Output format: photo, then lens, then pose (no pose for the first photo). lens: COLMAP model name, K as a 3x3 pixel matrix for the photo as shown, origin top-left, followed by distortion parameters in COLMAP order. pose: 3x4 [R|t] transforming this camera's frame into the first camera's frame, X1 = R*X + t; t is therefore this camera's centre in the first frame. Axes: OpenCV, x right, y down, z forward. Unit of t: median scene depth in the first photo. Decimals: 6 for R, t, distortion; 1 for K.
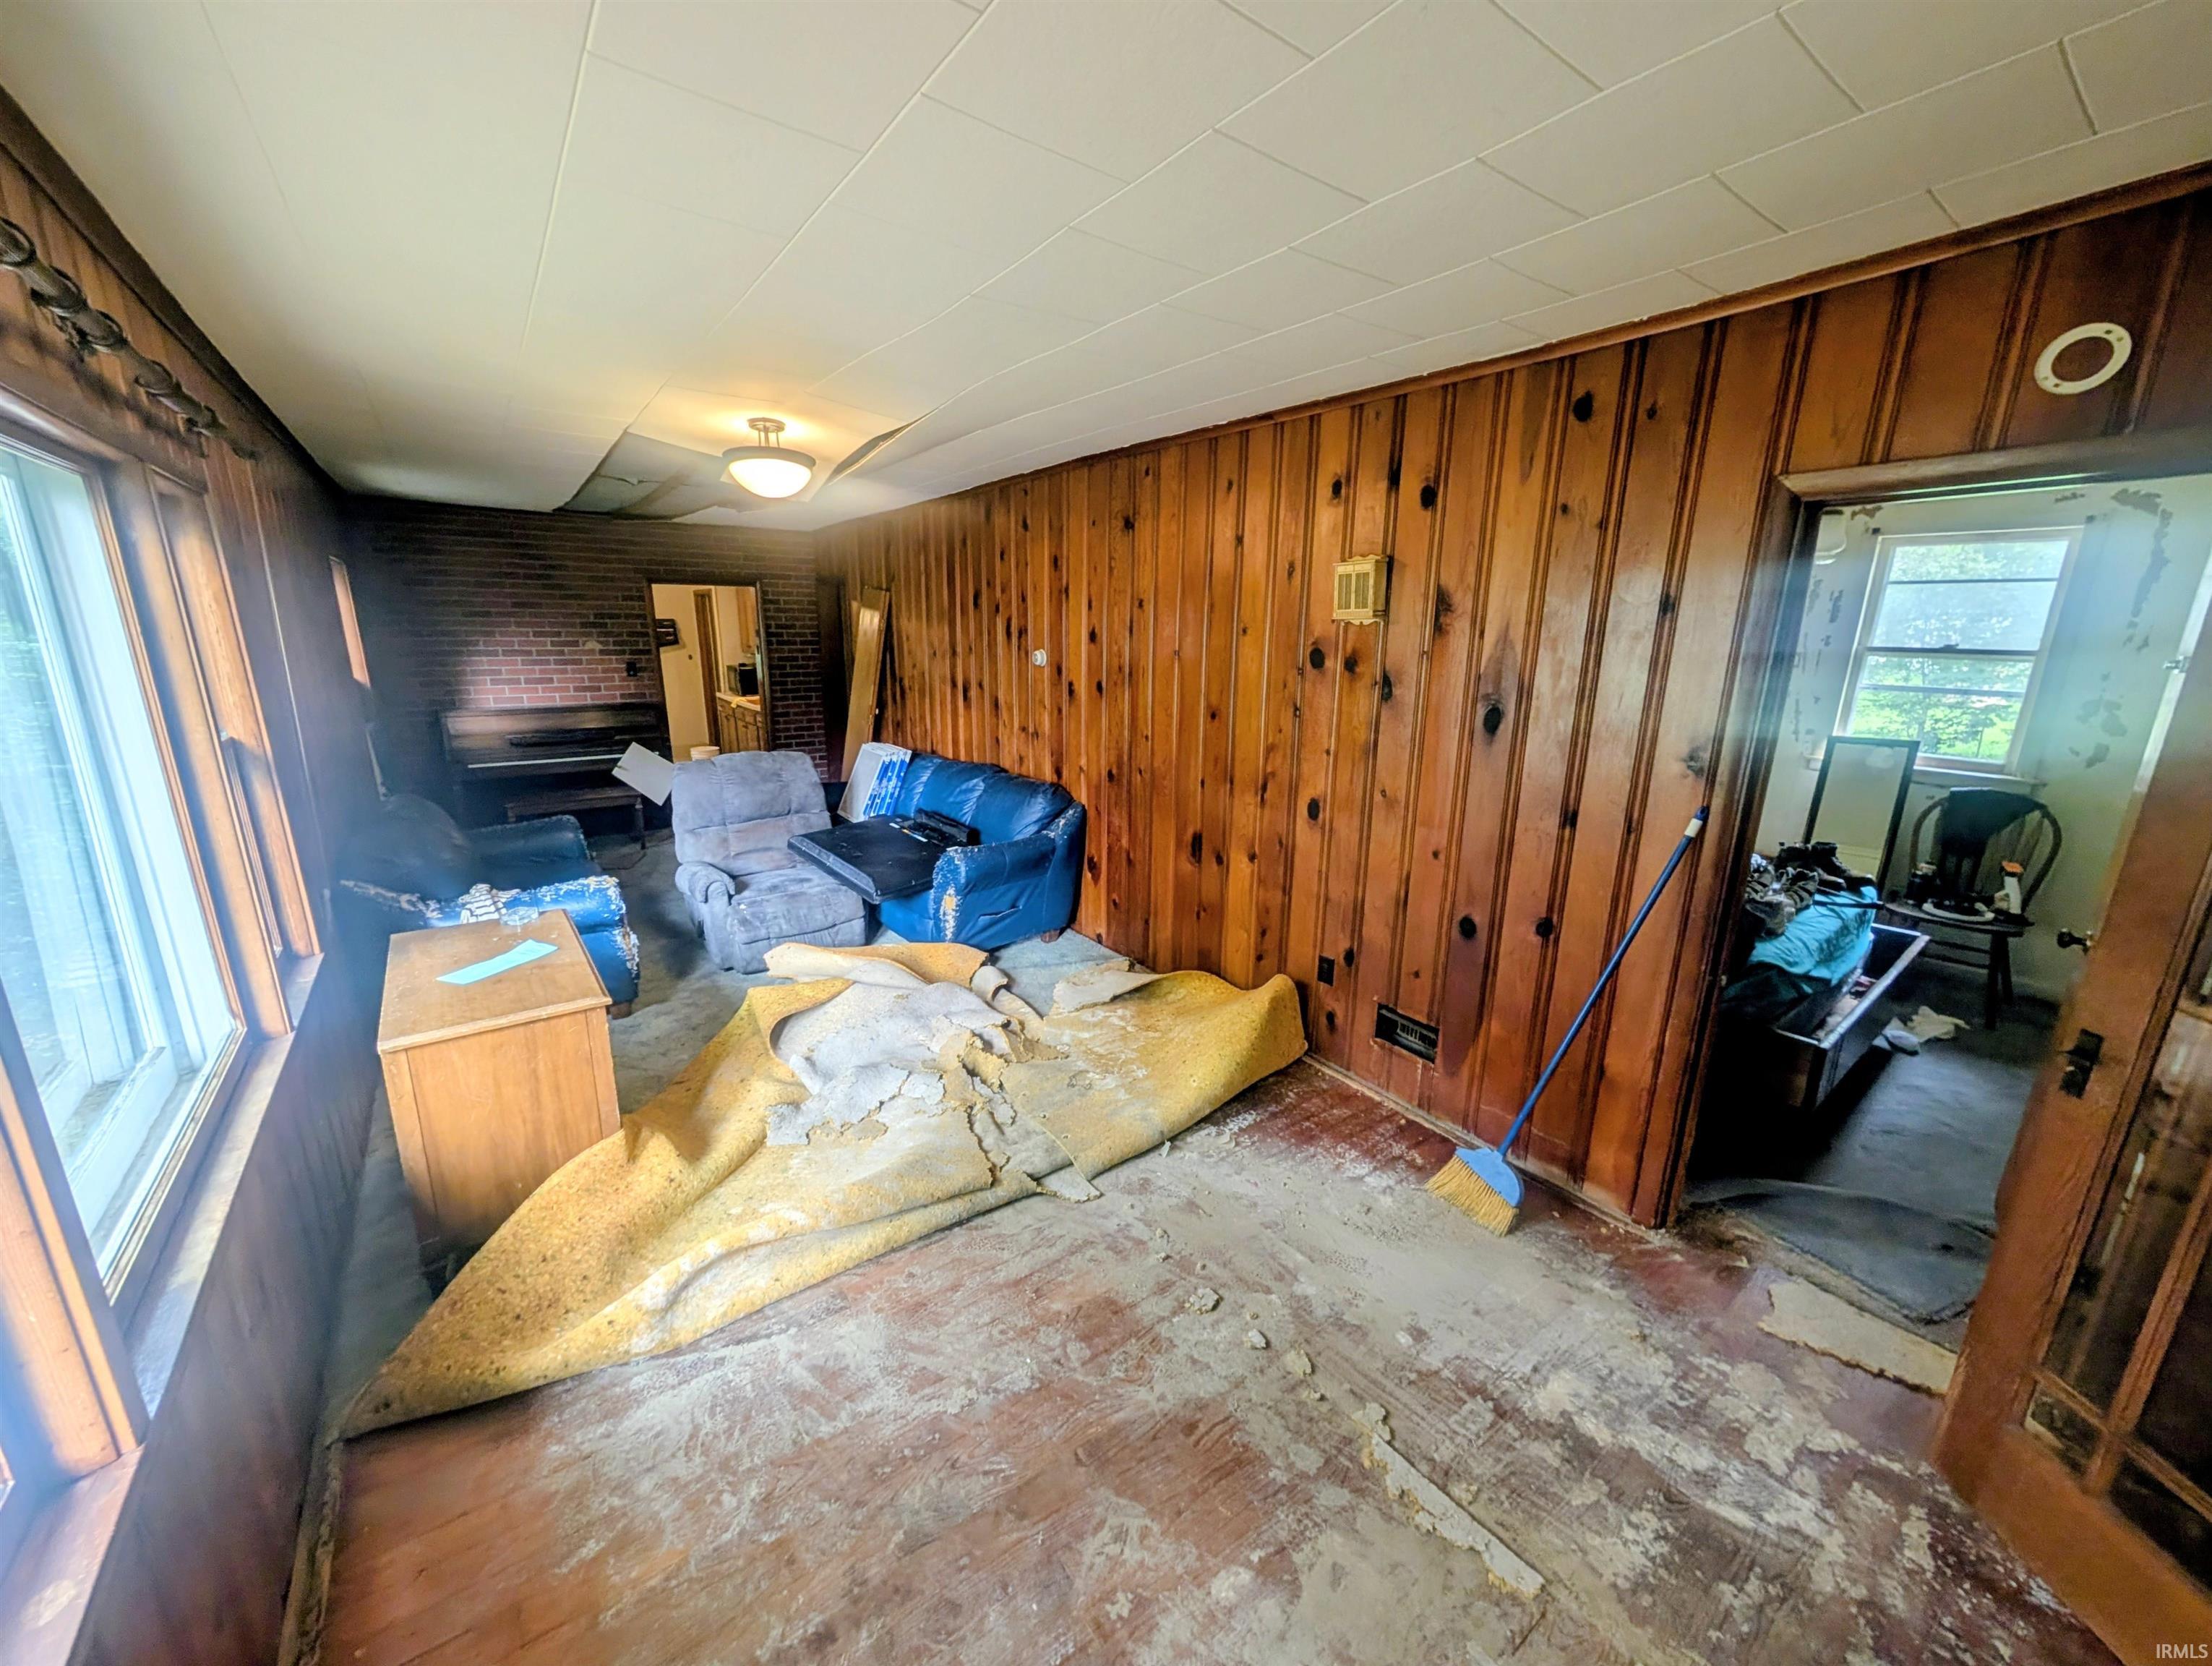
lens RADIAL K [[857.8, 0, 1106.0], [0, 857.8, 833.0], [0, 0, 1]] dist [-0.000025, 0.000179]
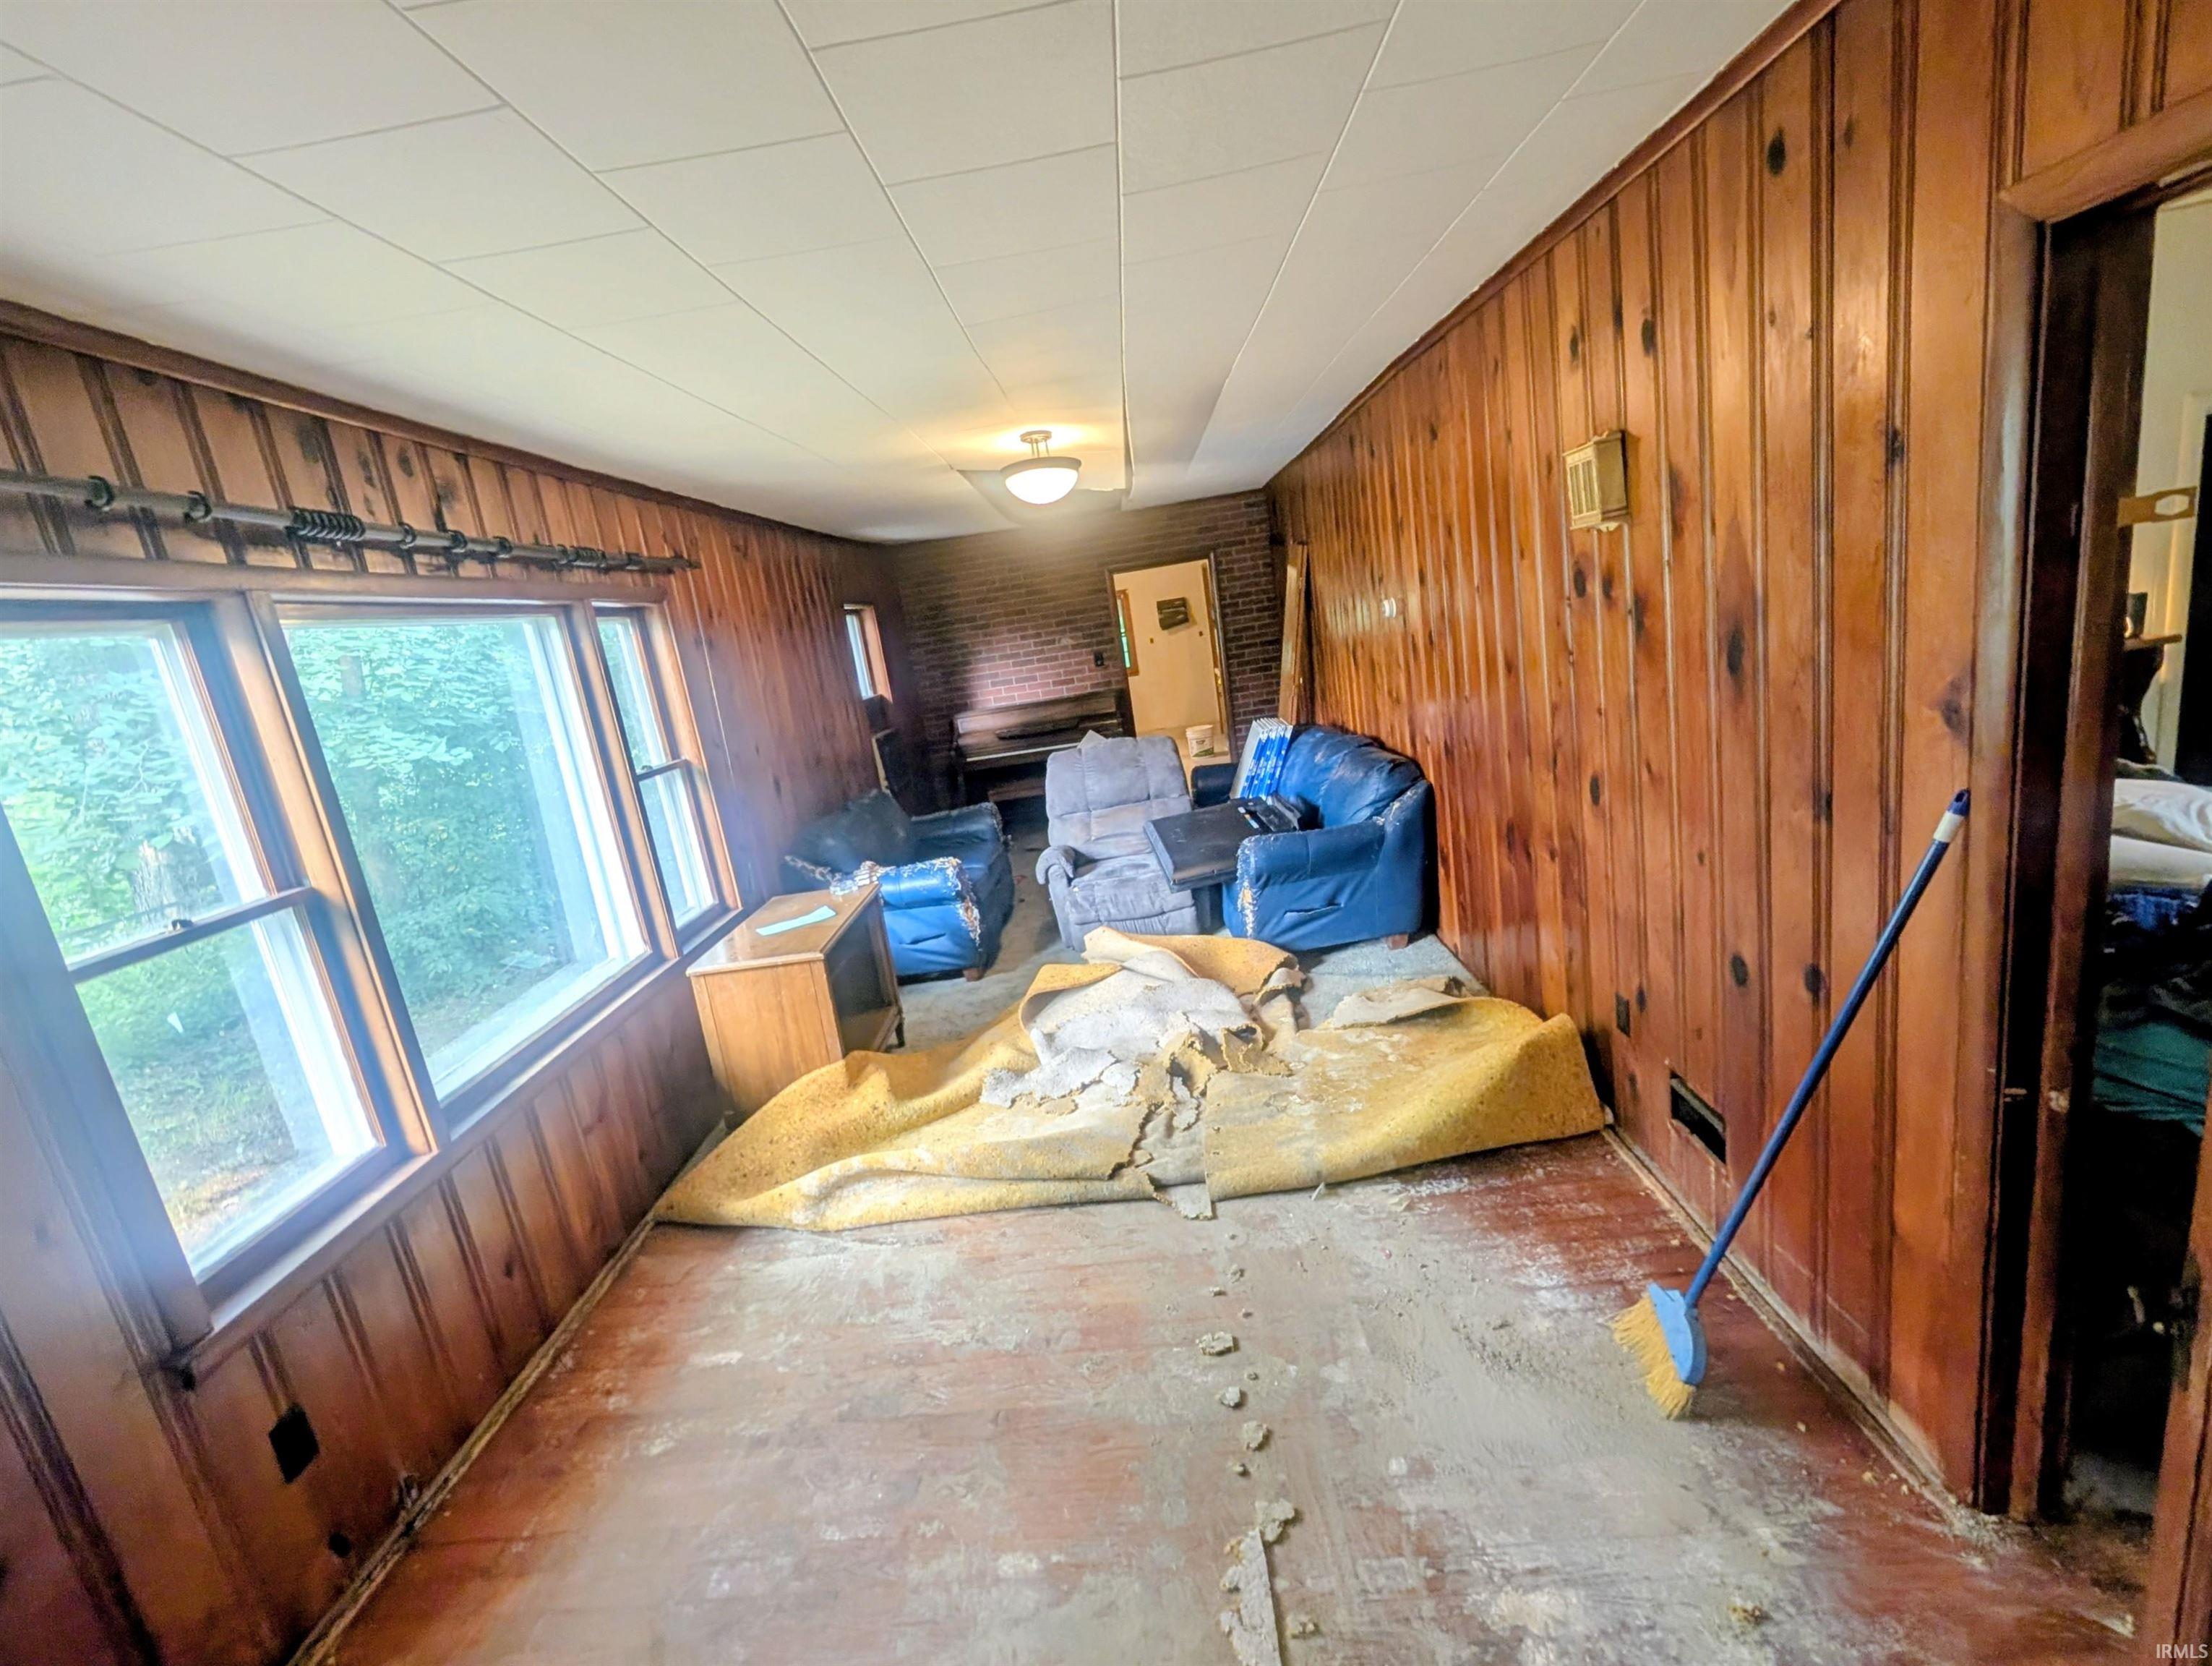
lens RADIAL K [[1019.4, 0, 1079.8], [0, 1019.4, 834.5], [0, 0, 1]] dist [0.000226, 0.000426]
pose [[0.760865, 0.010932, -0.648818, 0.515627], [0.005910, 0.999700, 0.023775, -0.014756], [0.648883, -0.021924, 0.760573, 0.071663]]
